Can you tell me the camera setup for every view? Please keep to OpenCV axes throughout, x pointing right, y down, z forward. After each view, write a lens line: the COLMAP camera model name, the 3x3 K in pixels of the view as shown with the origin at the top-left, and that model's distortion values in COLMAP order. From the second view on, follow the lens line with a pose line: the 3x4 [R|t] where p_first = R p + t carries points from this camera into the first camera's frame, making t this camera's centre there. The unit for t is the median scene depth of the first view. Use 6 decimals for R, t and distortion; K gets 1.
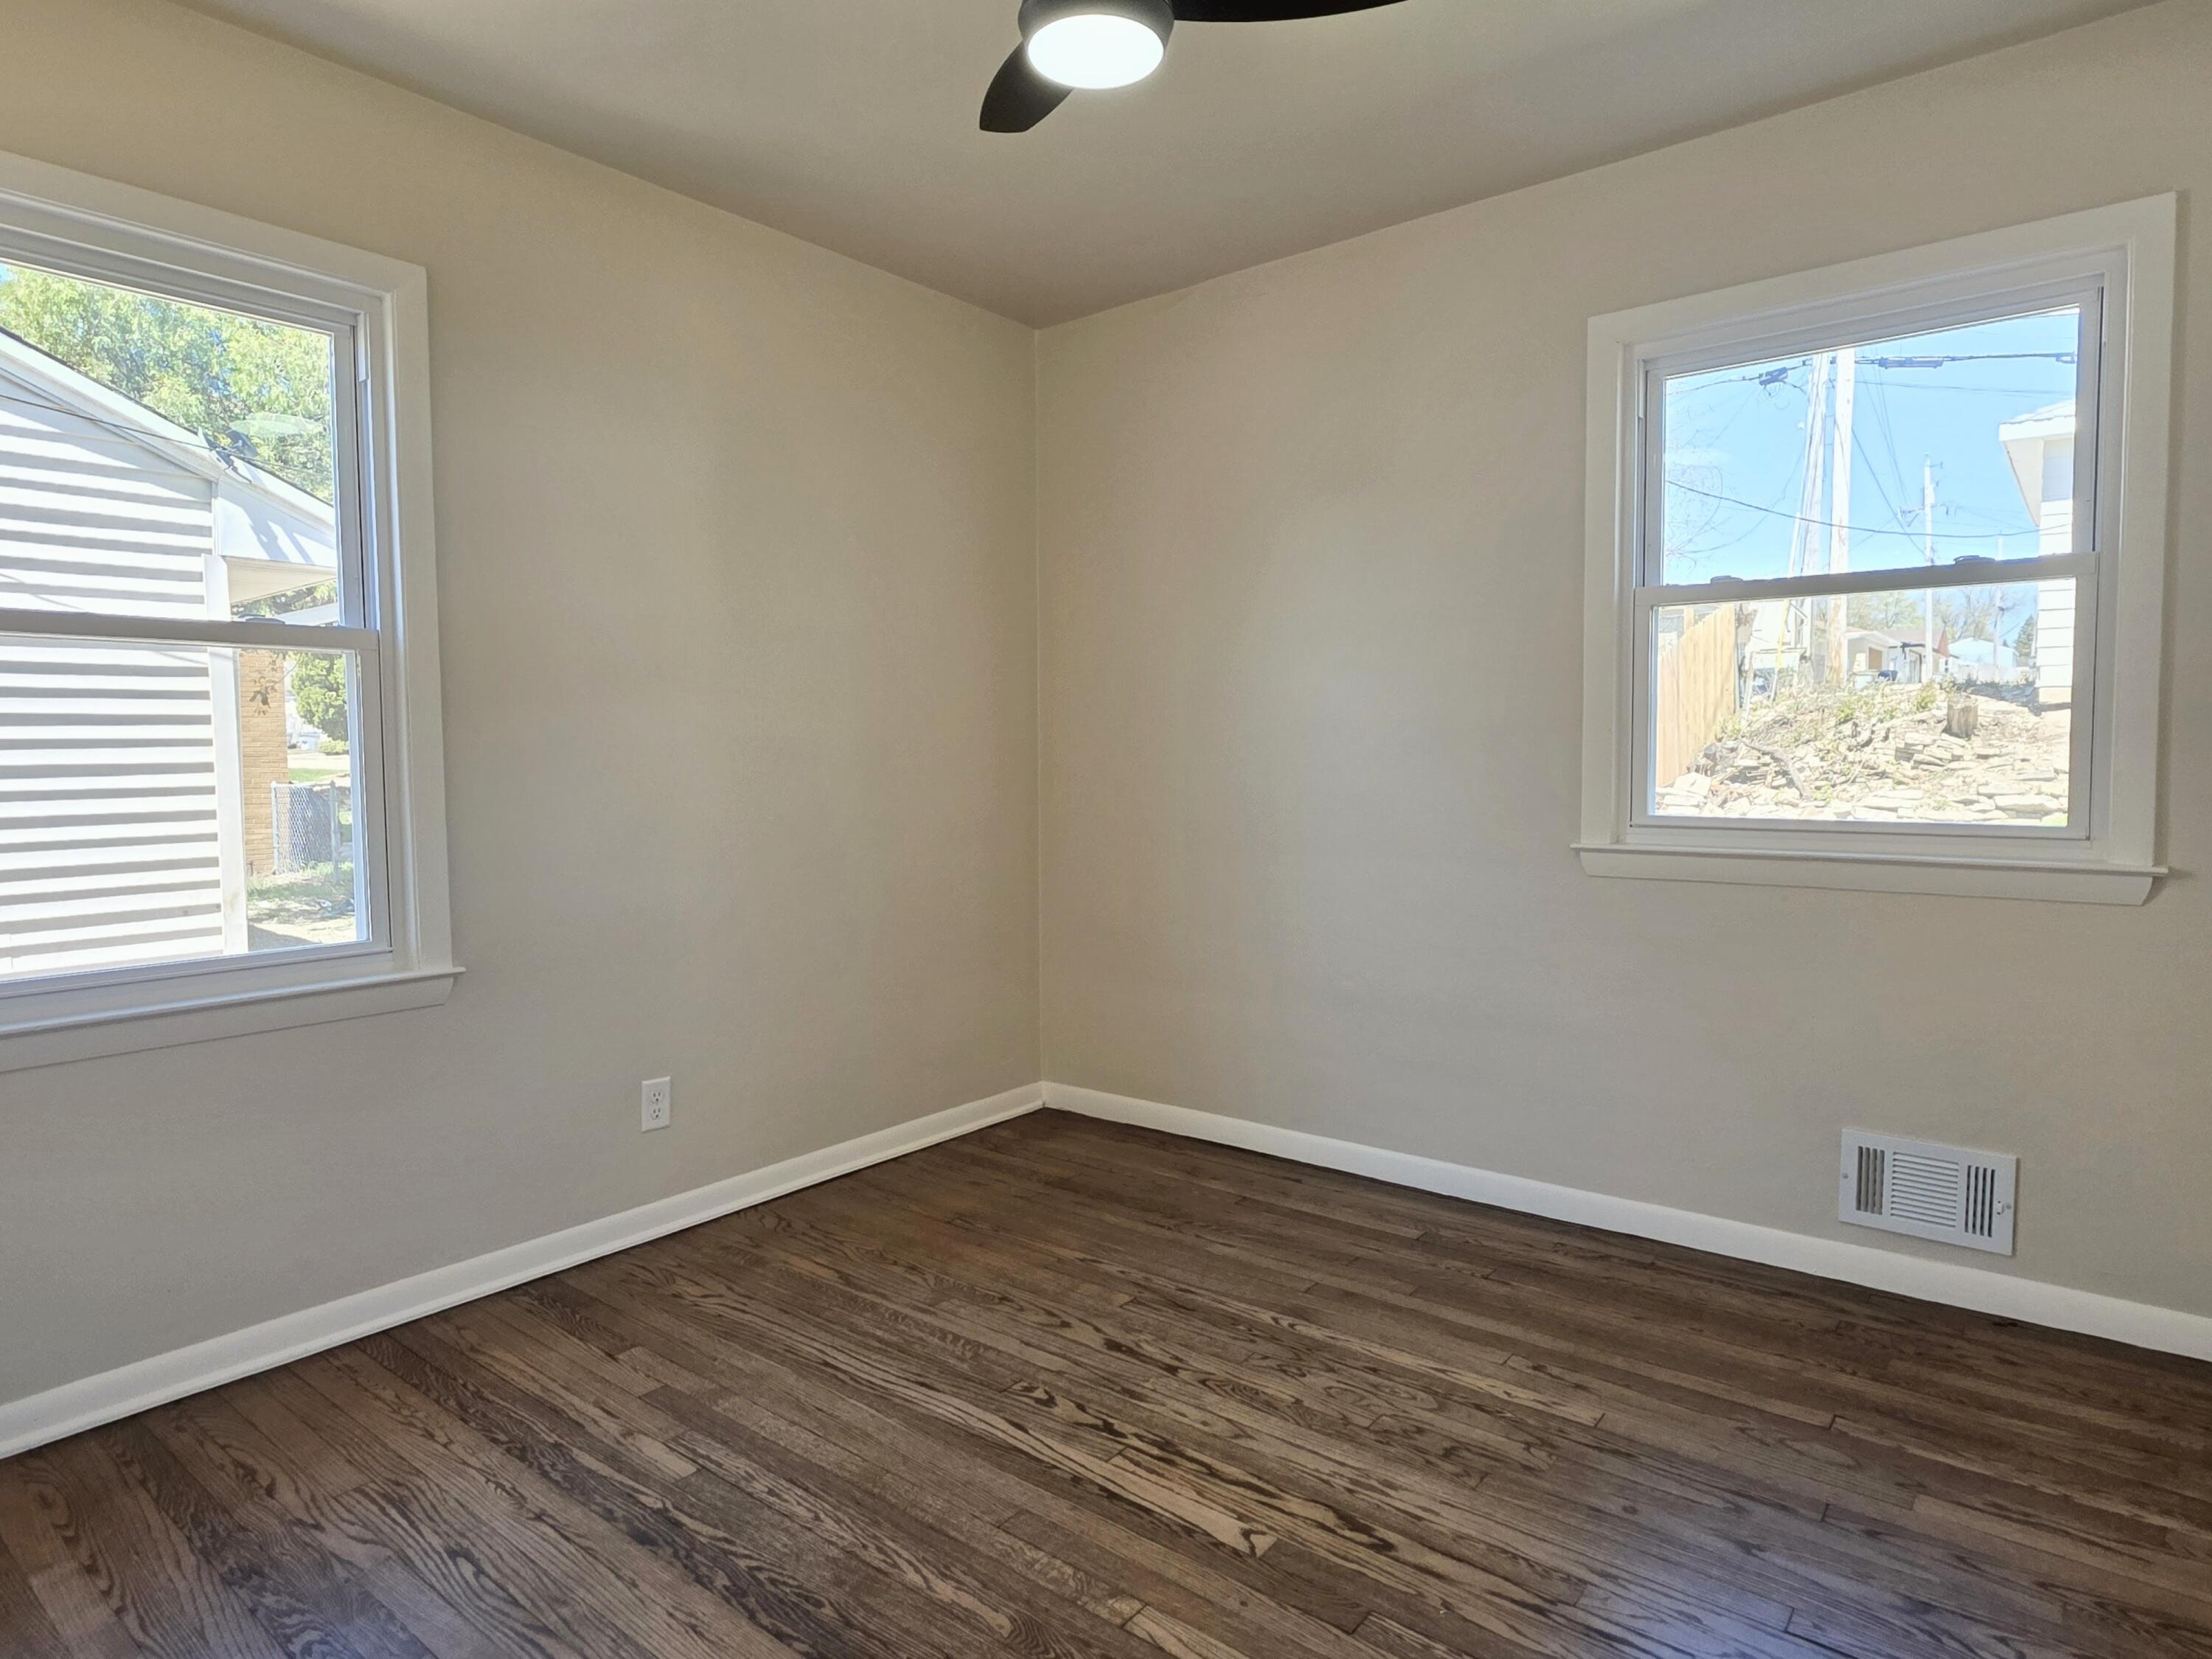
lens RADIAL K [[1268.4, 0, 1106.0], [0, 1268.4, 829.5], [0, 0, 1]] dist [0.002369, -0.000768]
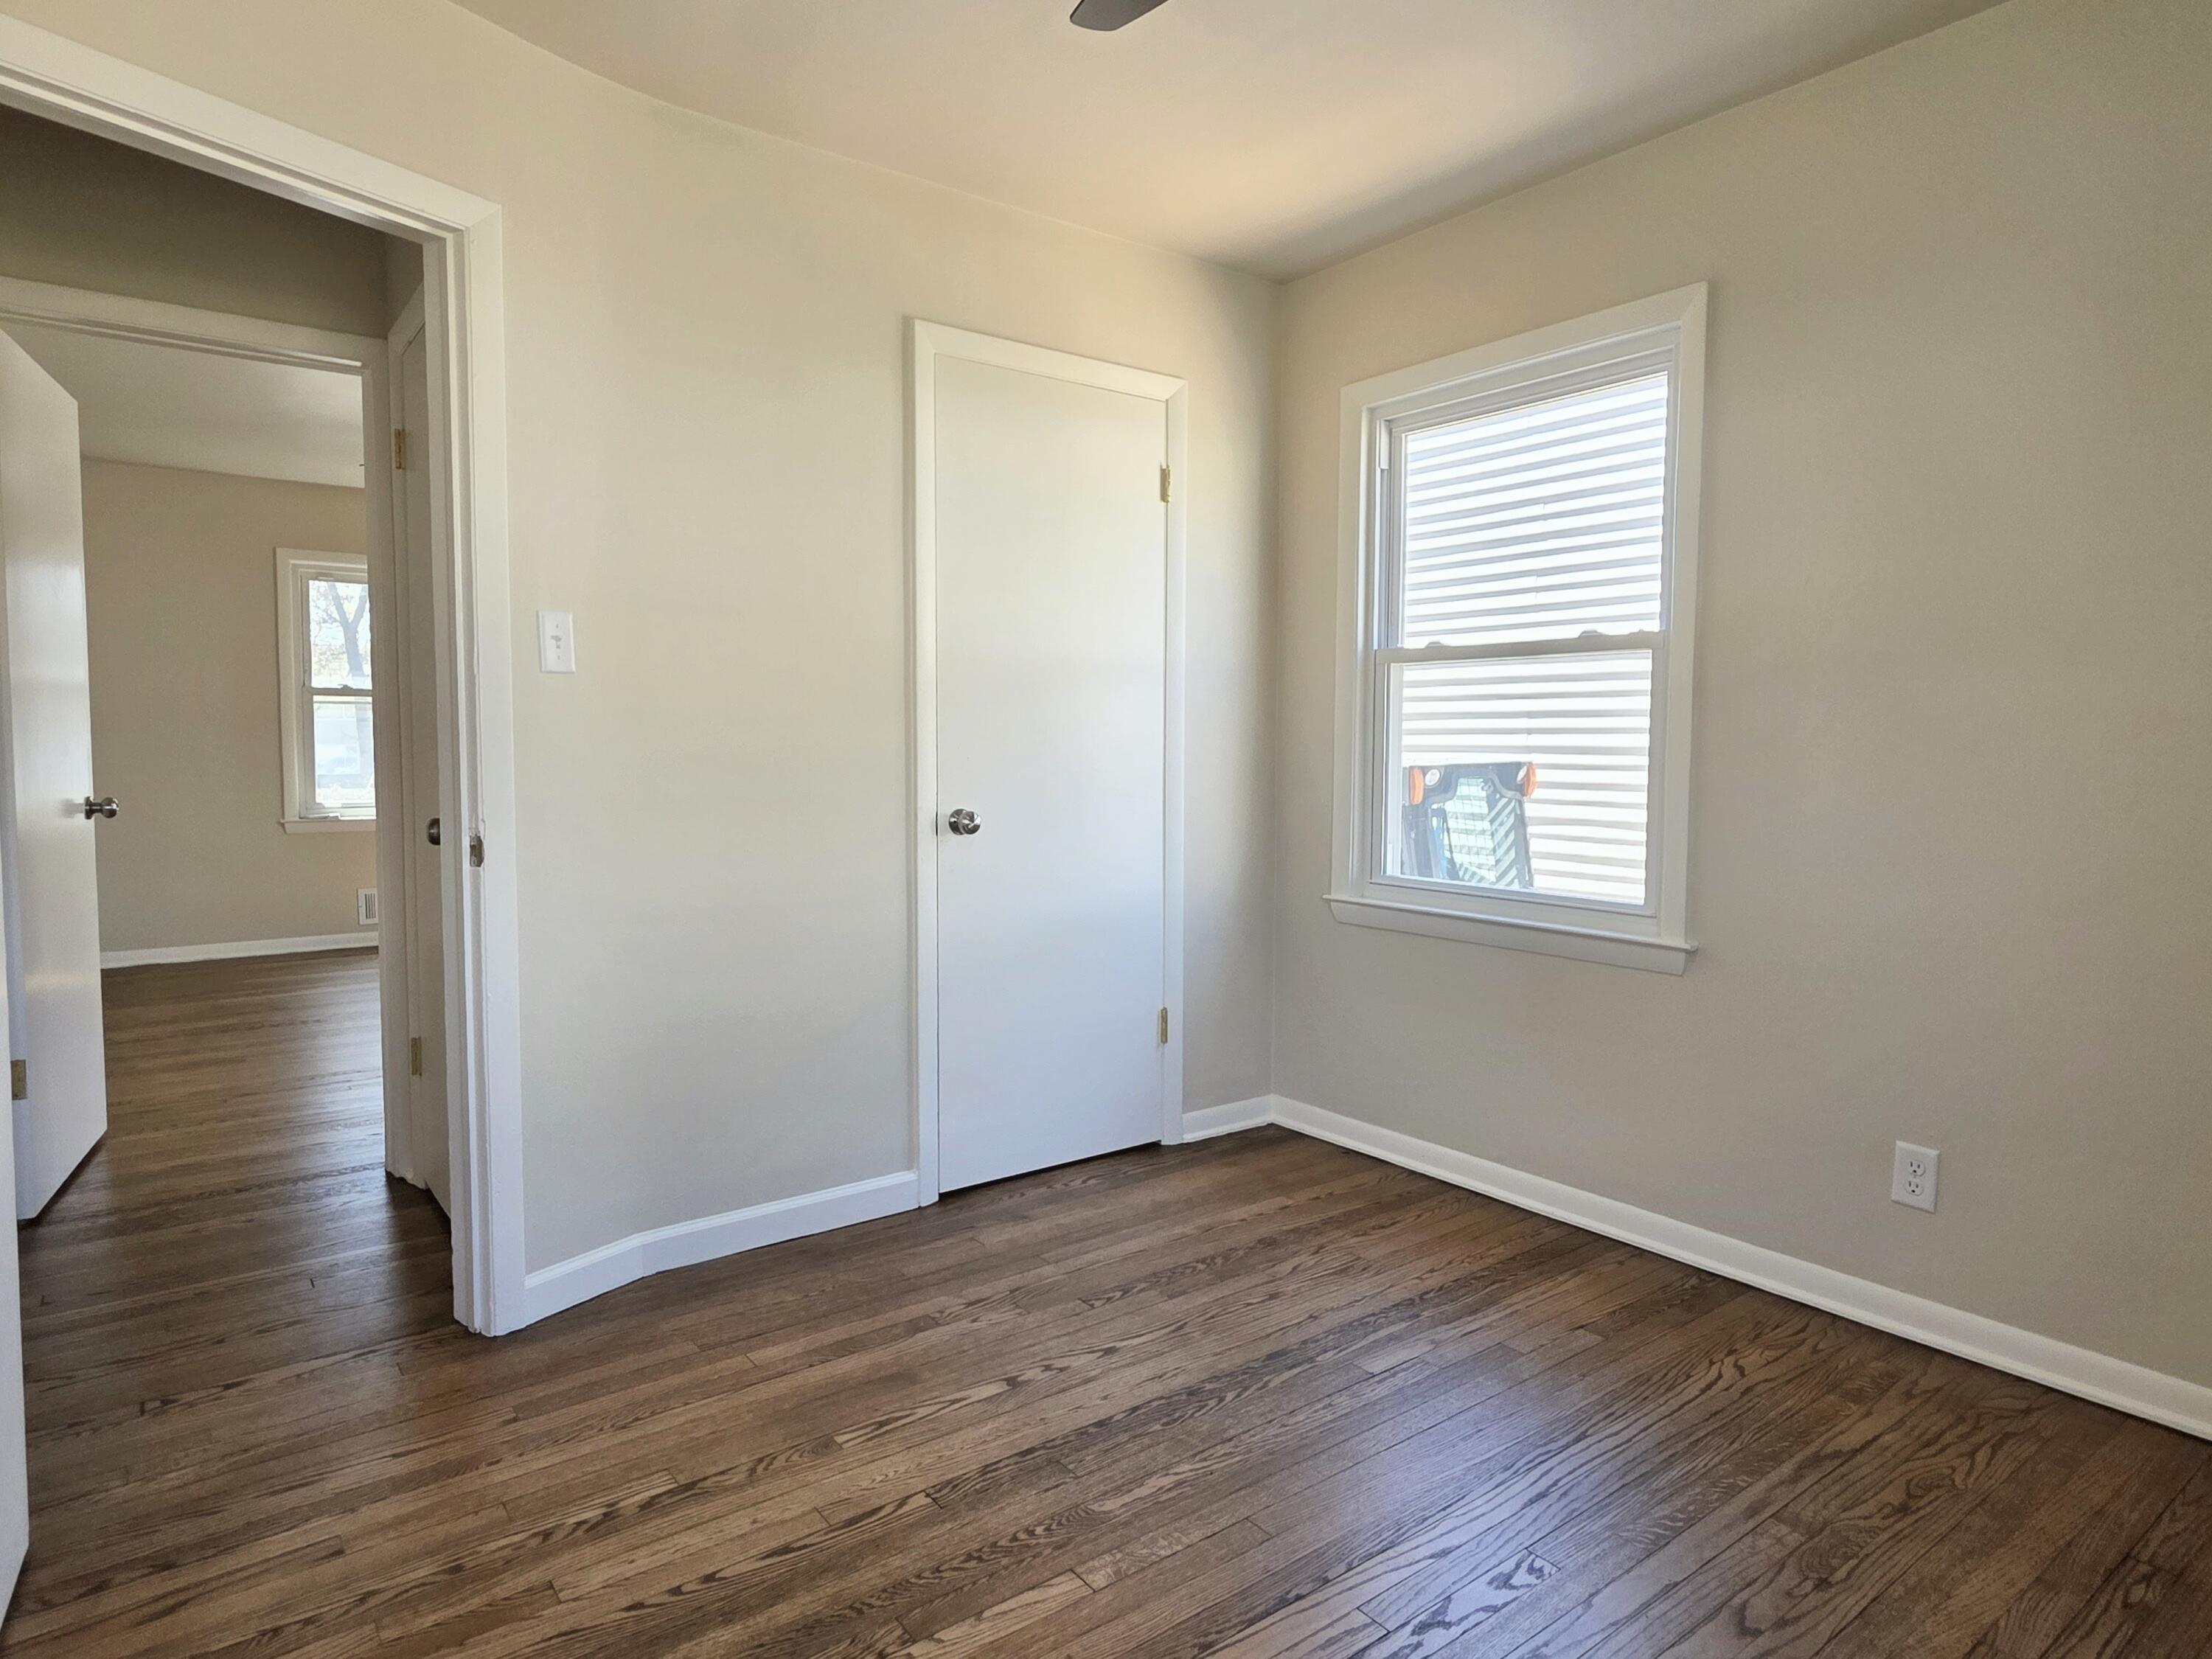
lens RADIAL K [[1276.0, 0, 1104.6], [0, 1276.0, 816.9], [0, 0, 1]] dist [0.000732, -0.001190]
pose [[-0.247546, 0.064080, -0.966755, 0.764914], [-0.059612, 0.994913, 0.081210, -0.065437], [0.967041, 0.077734, -0.242467, 0.951141]]
